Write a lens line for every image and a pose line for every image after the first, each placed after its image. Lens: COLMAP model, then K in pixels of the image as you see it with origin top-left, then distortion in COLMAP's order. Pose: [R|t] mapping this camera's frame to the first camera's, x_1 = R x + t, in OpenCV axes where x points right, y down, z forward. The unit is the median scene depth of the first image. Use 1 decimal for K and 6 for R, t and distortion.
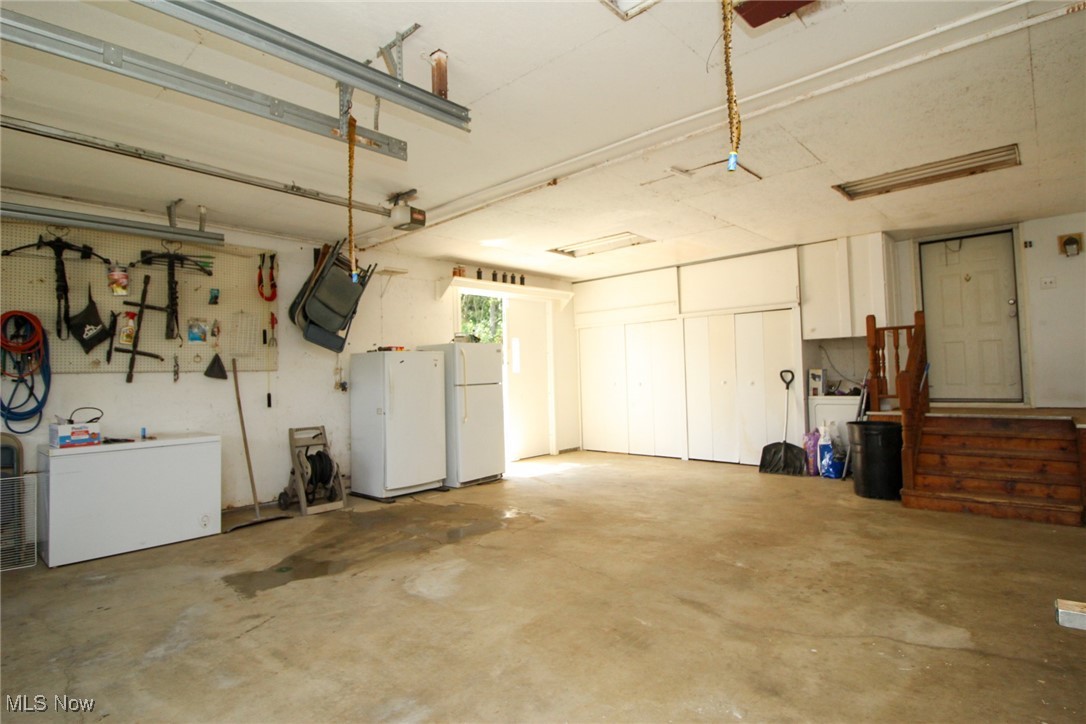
lens RADIAL K [[577.9, 0, 534.1], [0, 577.9, 359.9], [0, 0, 1]] dist [0.002056, -0.009262]
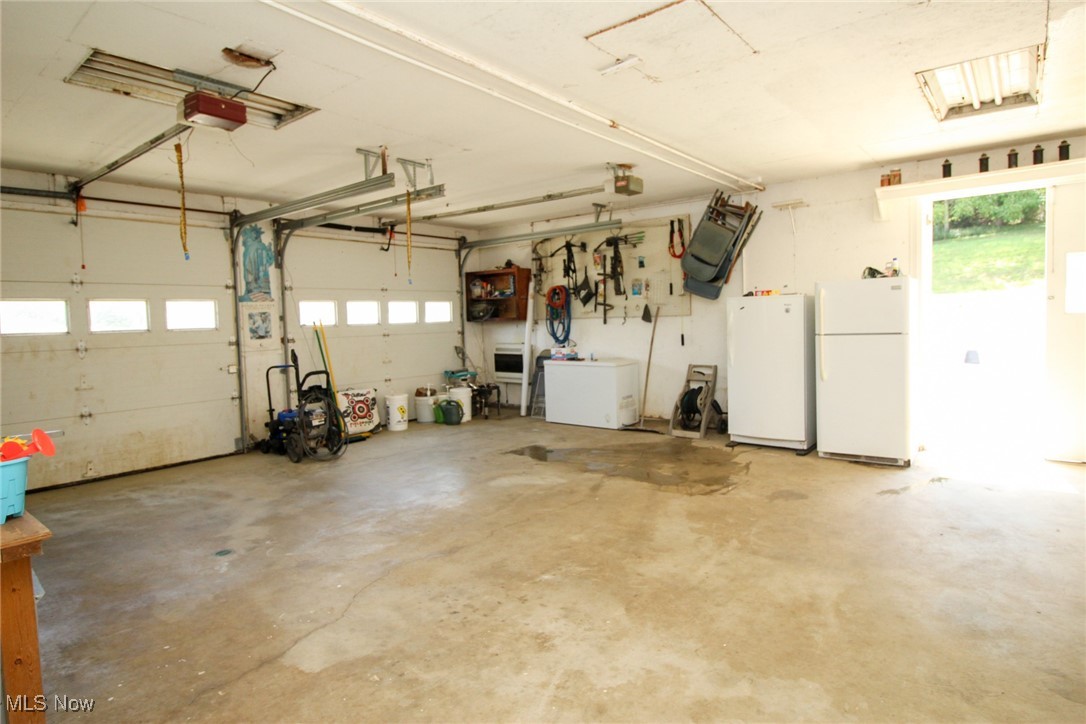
lens RADIAL K [[577.9, 0, 534.1], [0, 577.9, 359.9], [0, 0, 1]] dist [0.002056, -0.009262]
pose [[0.045785, 0.094954, -0.994428, 0.947085], [0.053574, 0.993806, 0.097361, -0.030588], [0.997514, -0.057733, 0.040415, 0.796030]]
